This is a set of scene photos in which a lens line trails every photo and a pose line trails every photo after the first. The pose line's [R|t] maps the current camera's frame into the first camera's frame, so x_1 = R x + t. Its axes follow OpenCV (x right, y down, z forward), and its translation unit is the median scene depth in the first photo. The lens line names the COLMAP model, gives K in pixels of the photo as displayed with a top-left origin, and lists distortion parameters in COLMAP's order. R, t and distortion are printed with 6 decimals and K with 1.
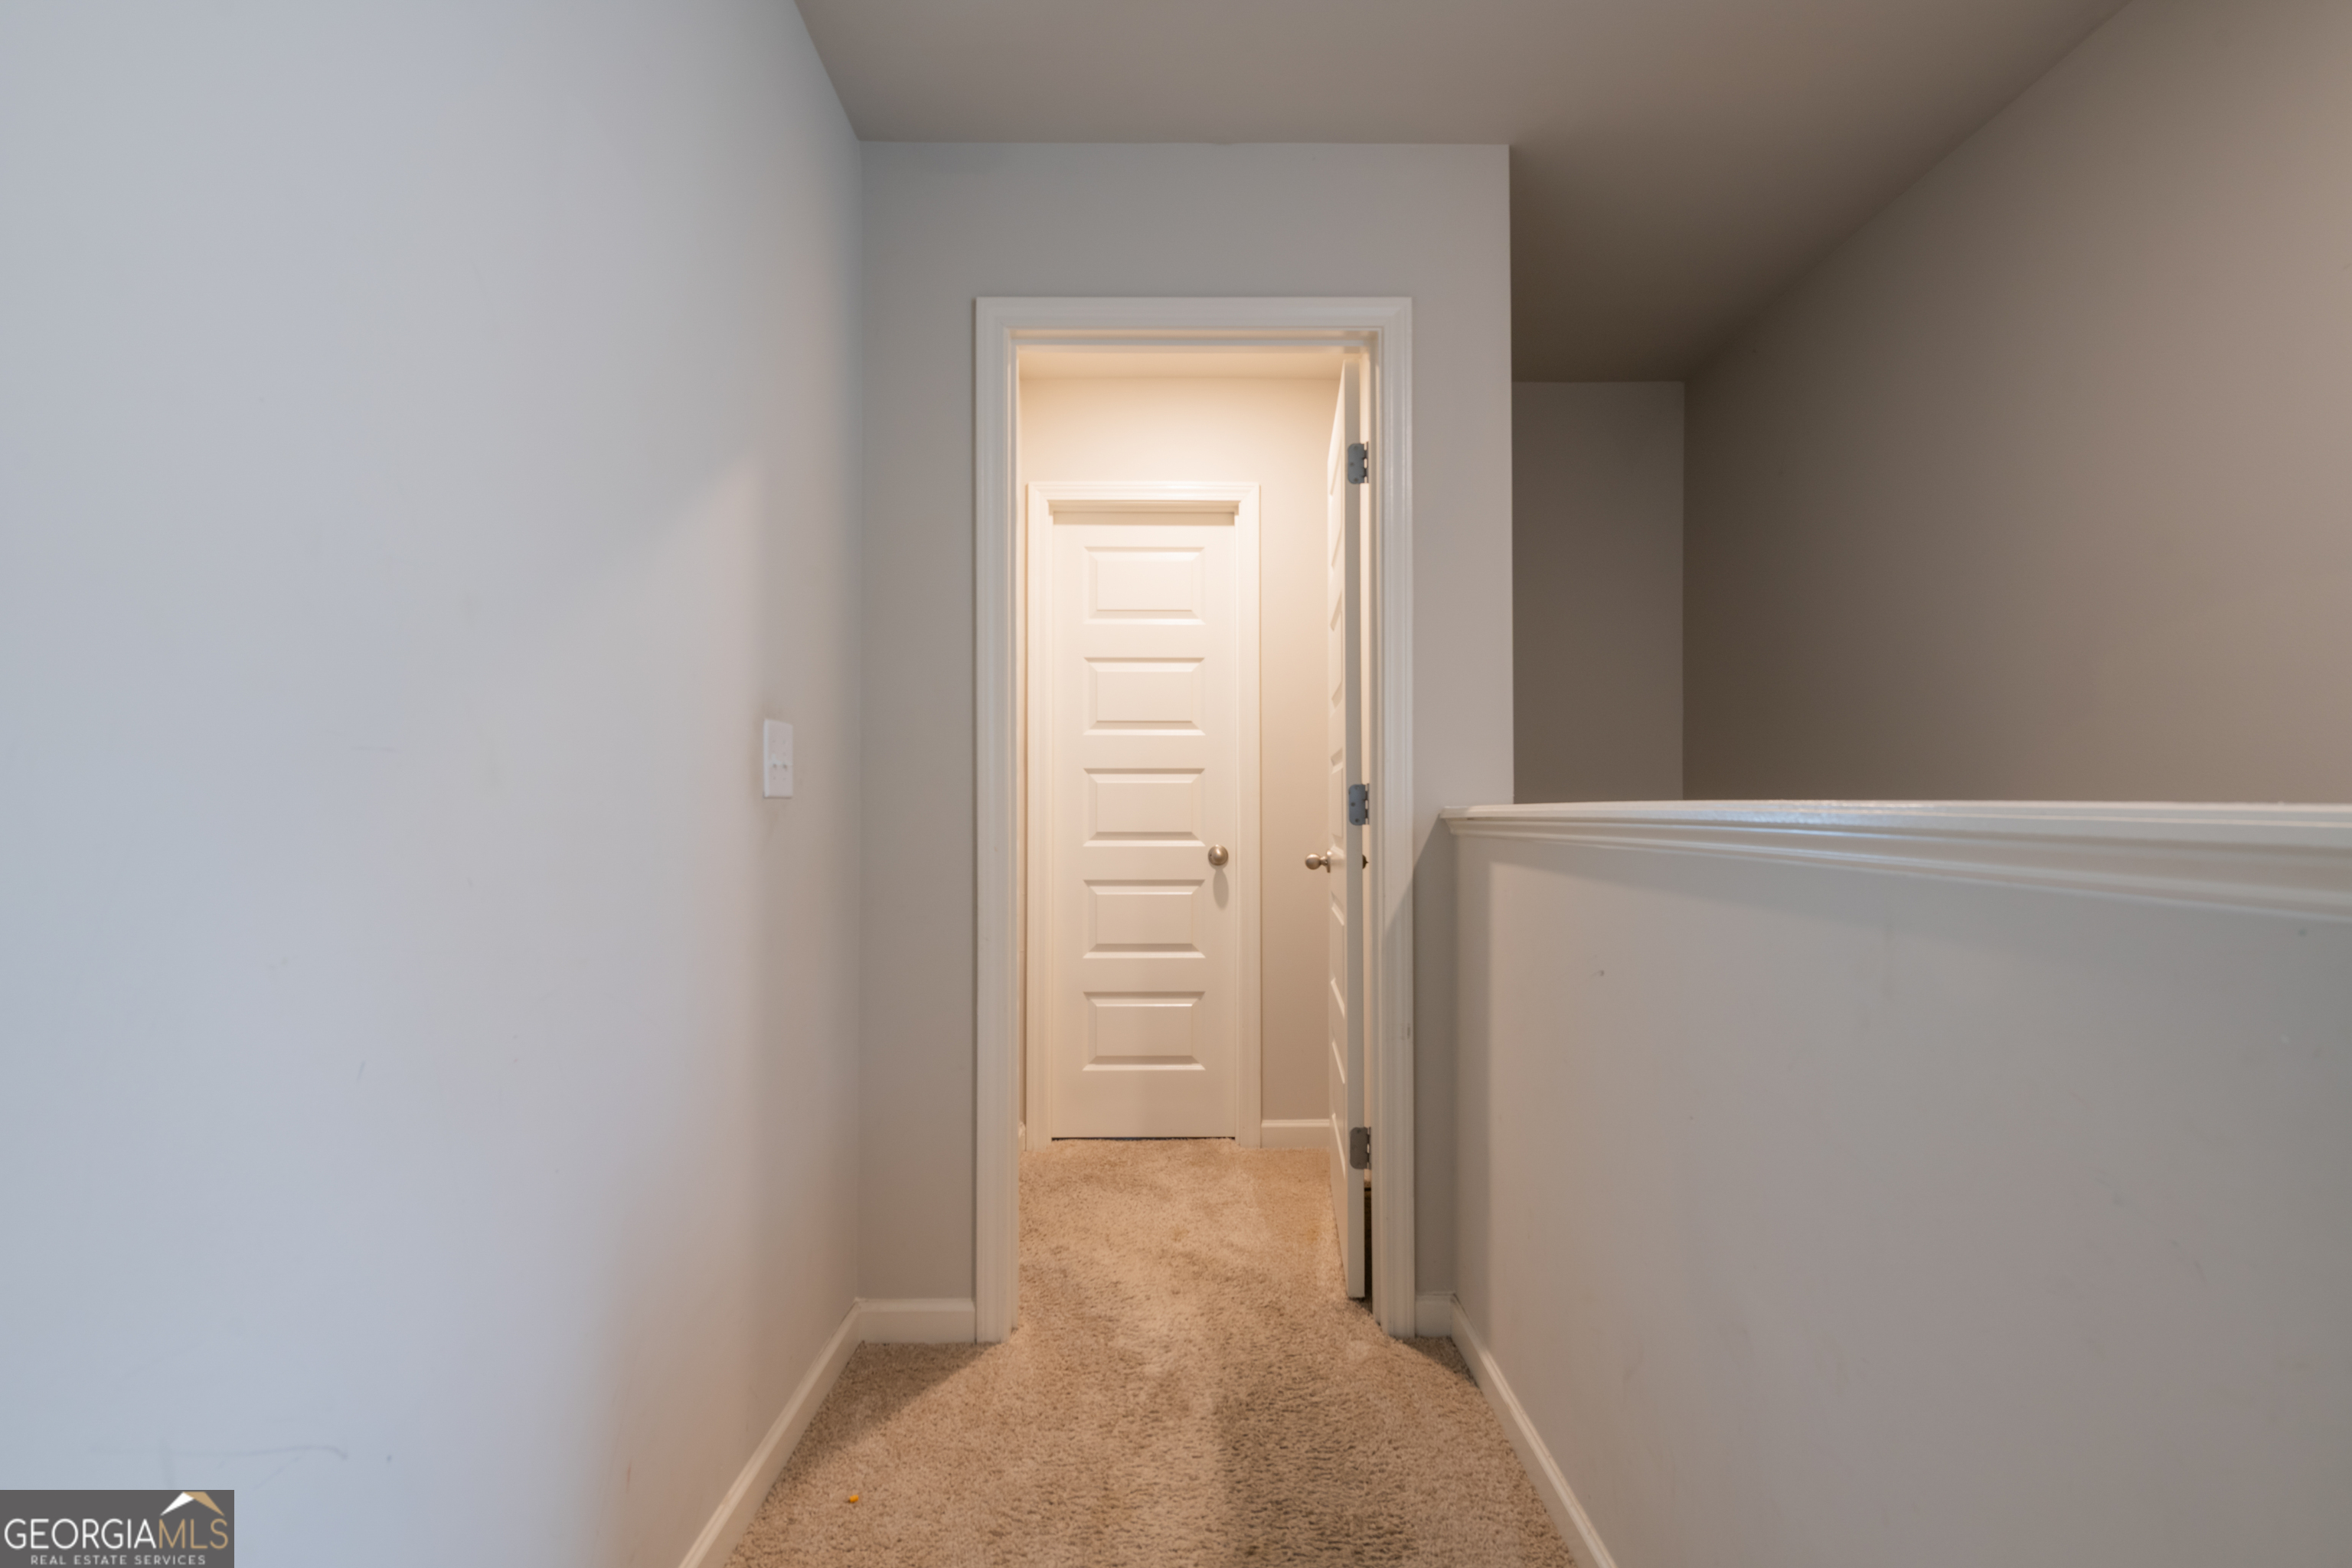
lens RADIAL K [[1211.2, 0, 1179.9], [0, 1211.2, 770.2], [0, 0, 1]] dist [0.002754, -0.000284]
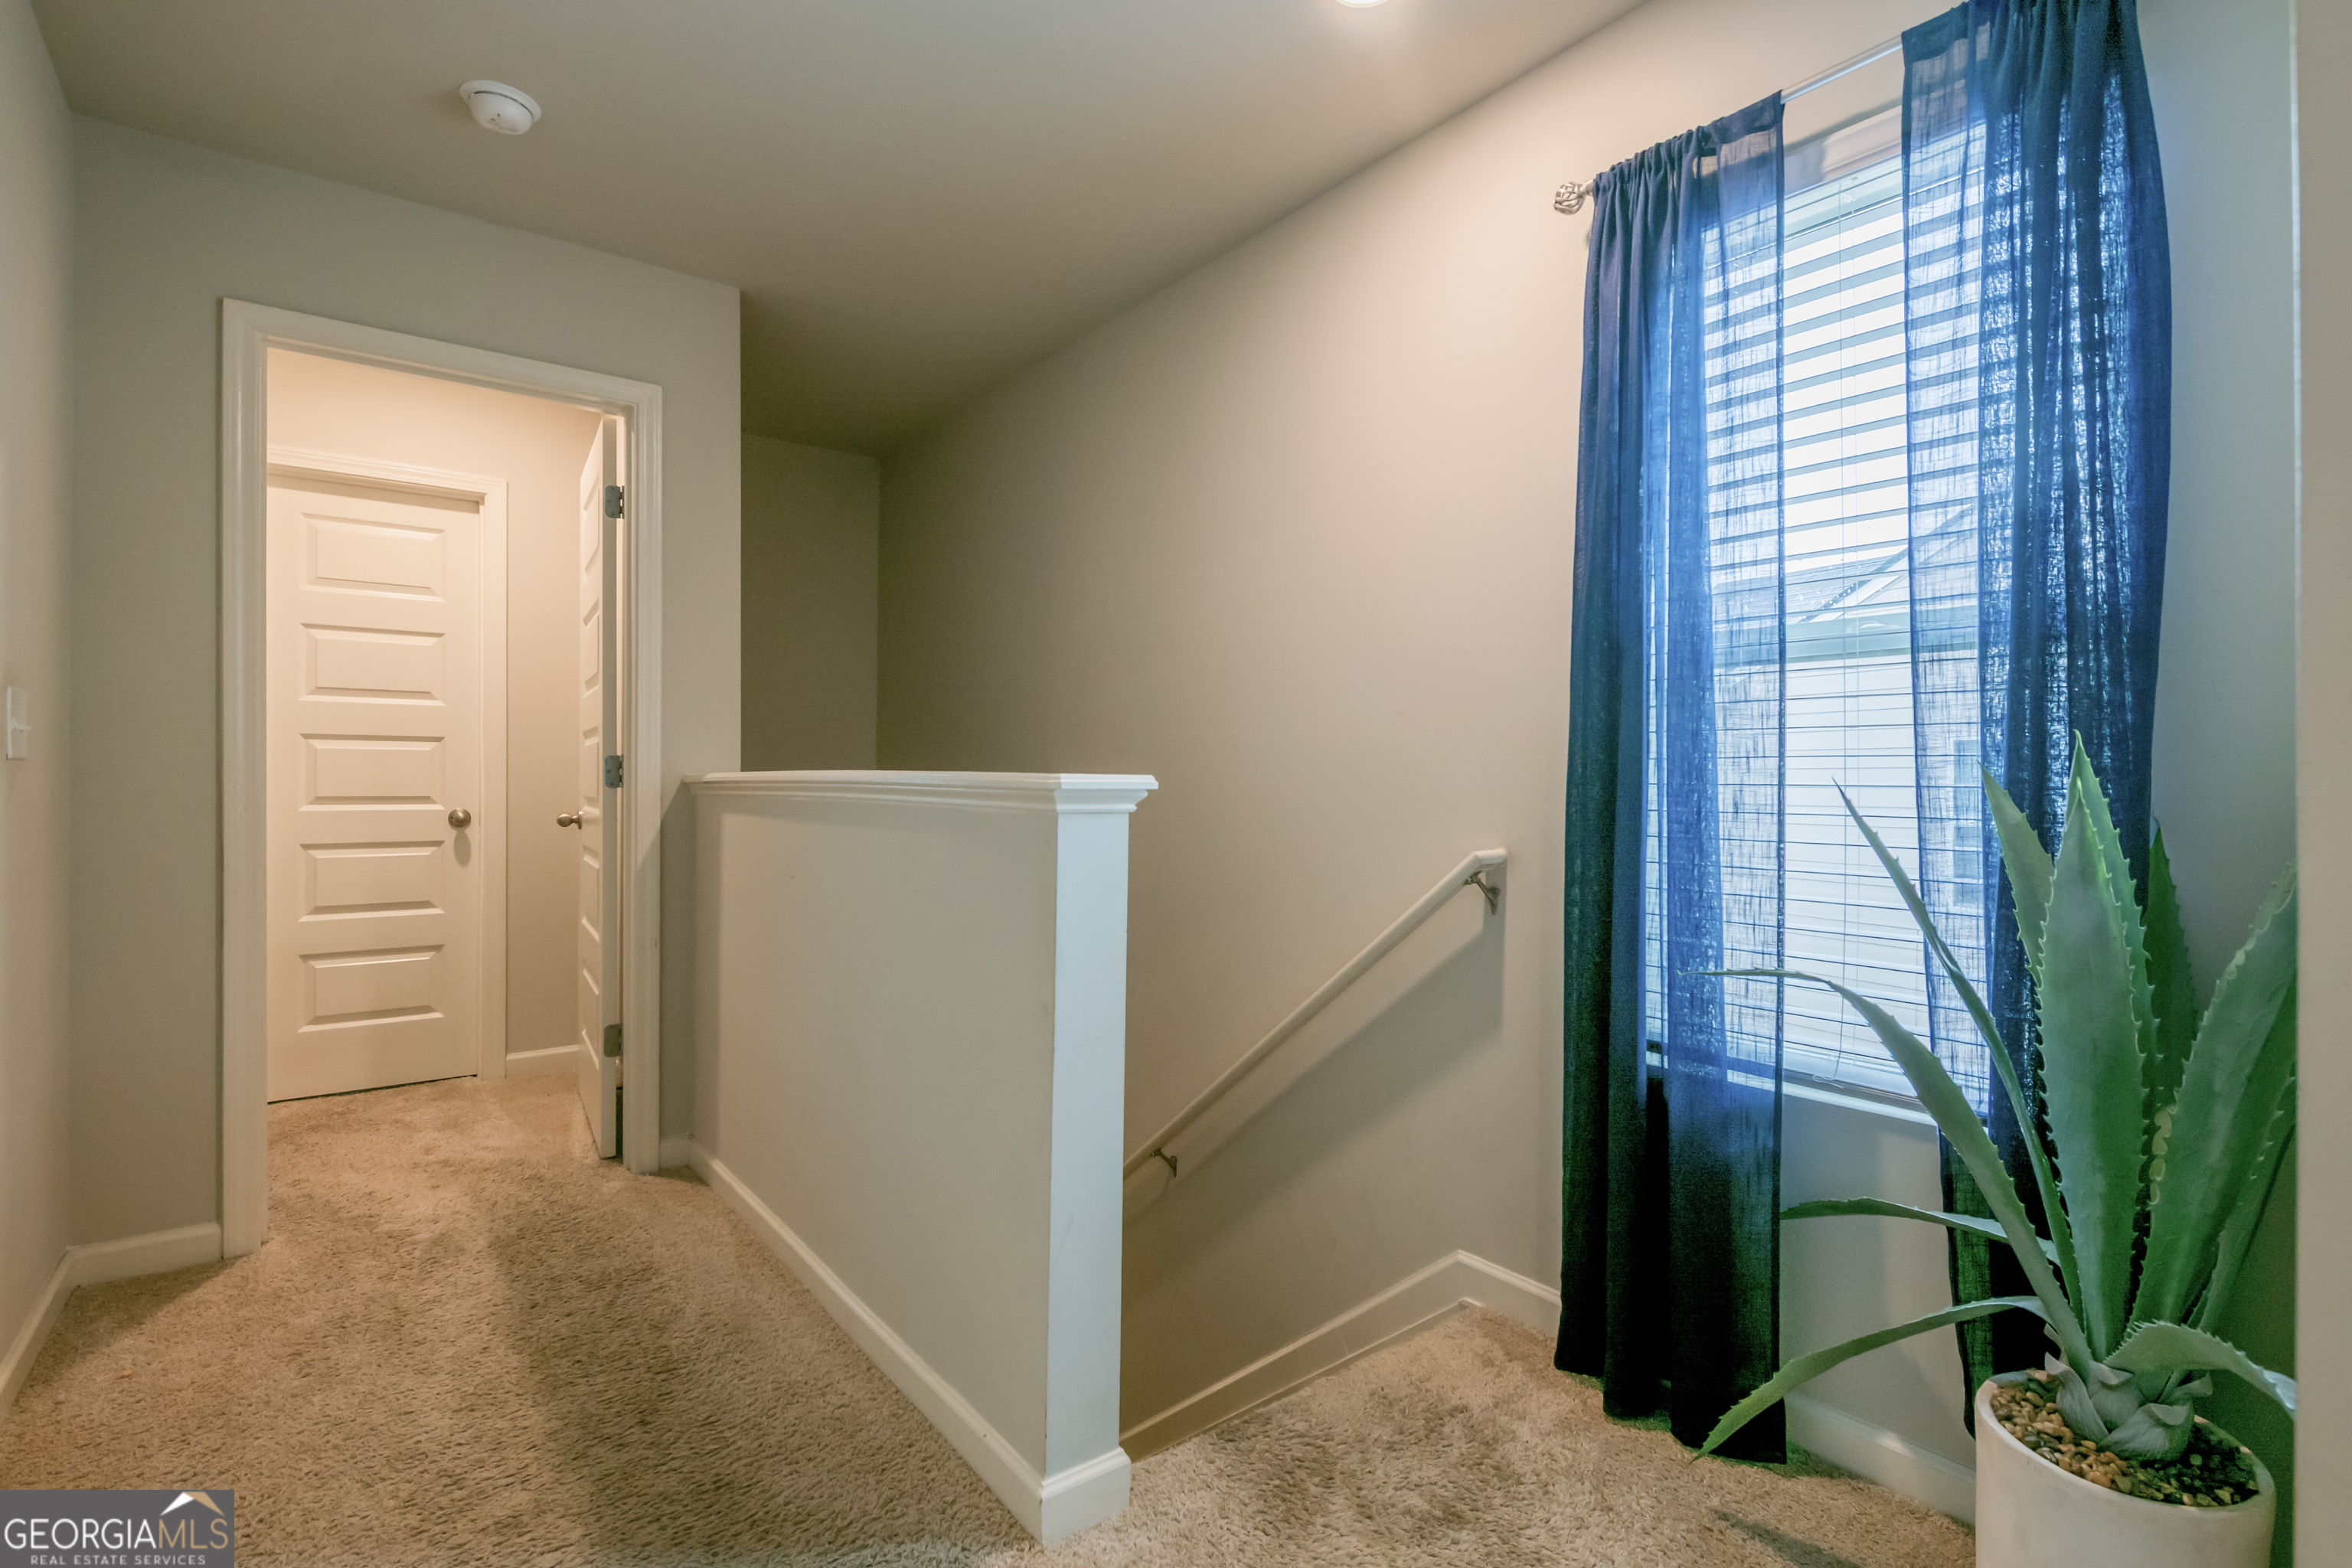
lens RADIAL K [[1091.5, 0, 1181.5], [0, 1091.5, 793.5], [0, 0, 1]] dist [0.018324, -0.011453]
pose [[0.800948, -0.002824, 0.598727, -0.065009], [-0.024442, 0.999001, 0.037409, -0.006168], [-0.598235, -0.044597, 0.800079, -0.281313]]
